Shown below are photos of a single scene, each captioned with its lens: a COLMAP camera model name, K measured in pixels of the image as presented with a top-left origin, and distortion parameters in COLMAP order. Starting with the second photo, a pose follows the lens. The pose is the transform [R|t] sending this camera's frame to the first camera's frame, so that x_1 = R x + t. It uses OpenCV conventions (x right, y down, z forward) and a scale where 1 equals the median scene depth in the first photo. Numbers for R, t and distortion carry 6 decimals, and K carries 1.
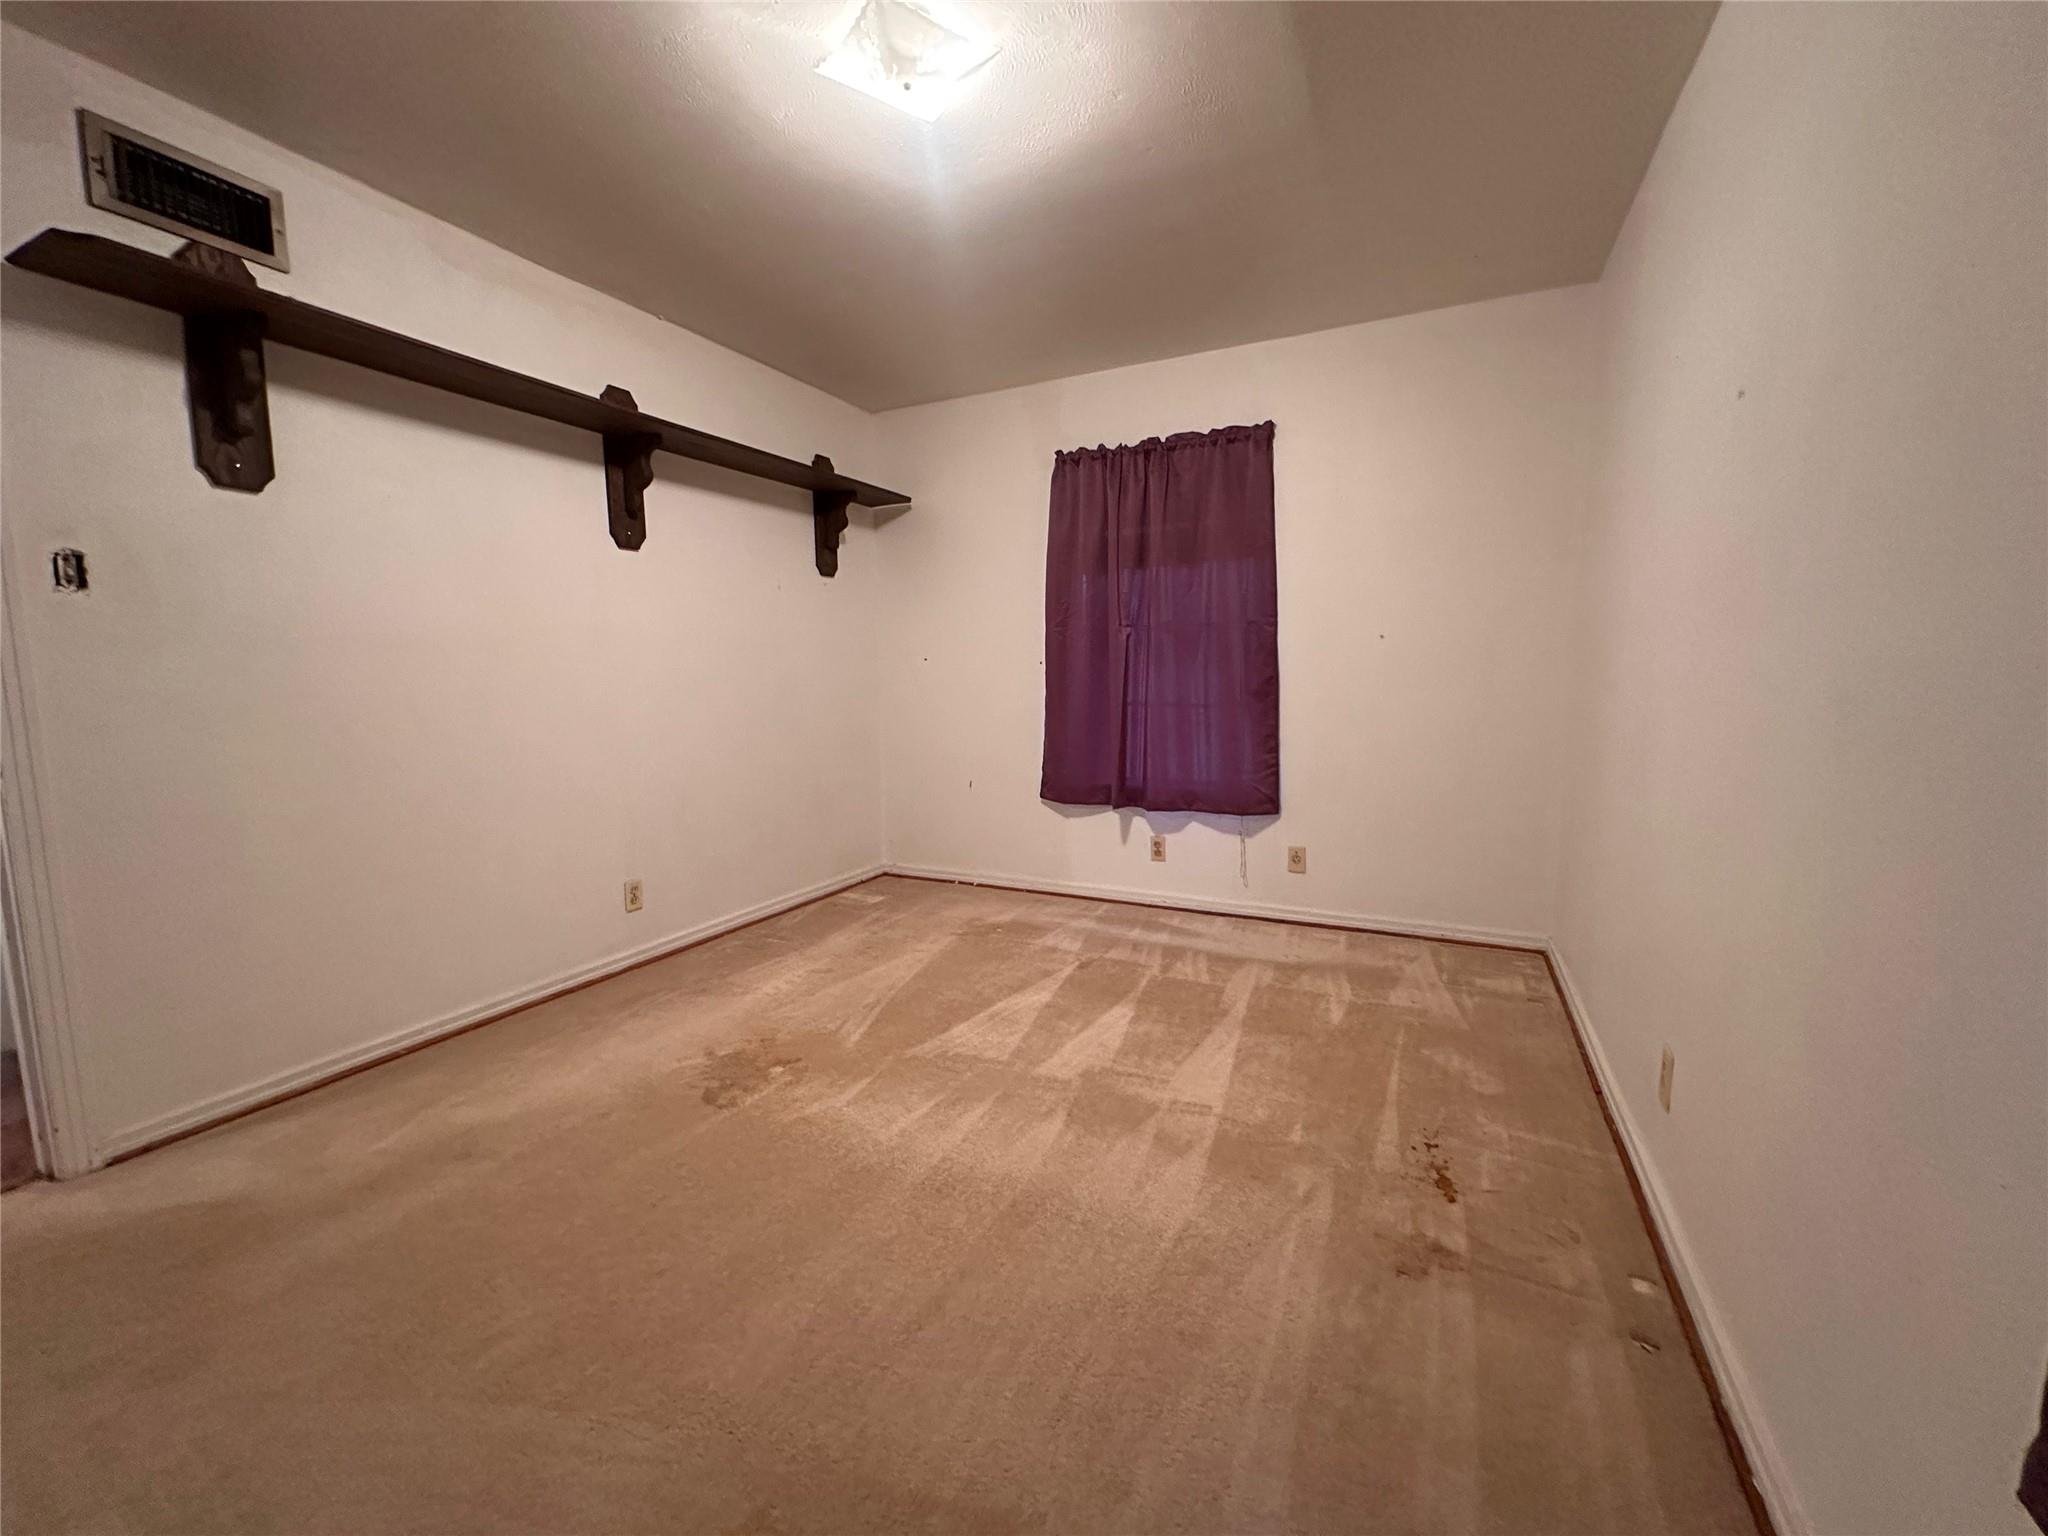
lens RADIAL K [[819.0, 0, 1022.8], [0, 819.0, 771.8], [0, 0, 1]] dist [-0.004057, 0.001200]
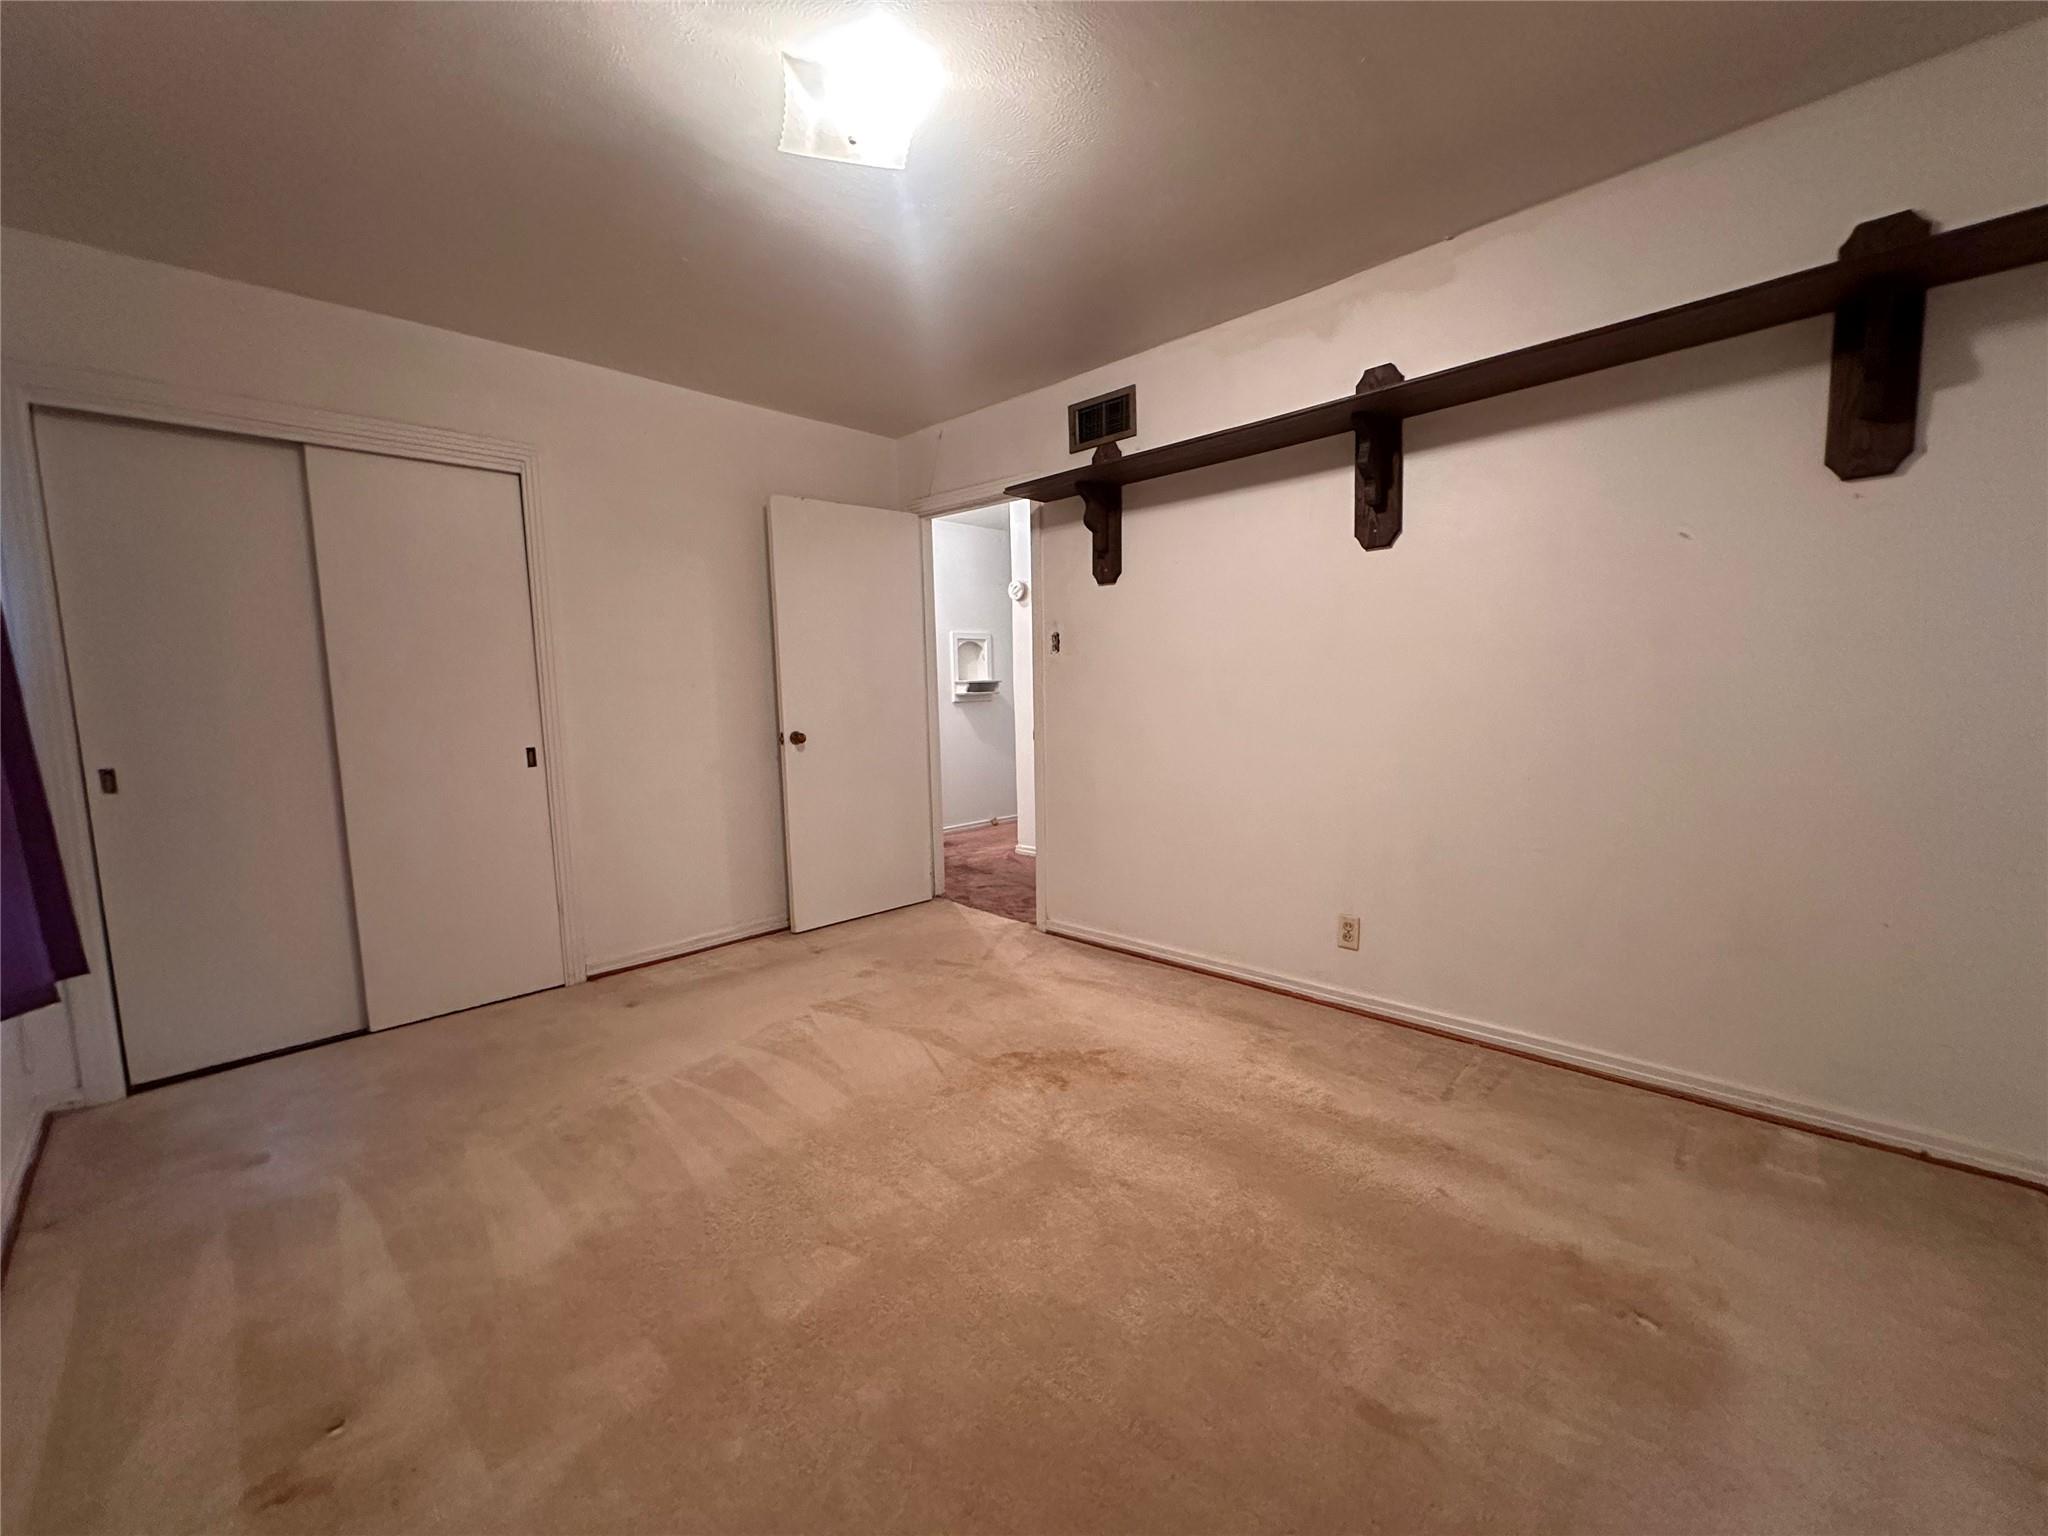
lens RADIAL K [[813.9, 0, 1032.2], [0, 813.9, 773.8], [0, 0, 1]] dist [0.001731, 0.000621]
pose [[-0.298482, 0.101931, -0.948956, 0.447199], [-0.100262, 0.985430, 0.137385, -0.105944], [0.949134, 0.136152, -0.283914, 0.848619]]
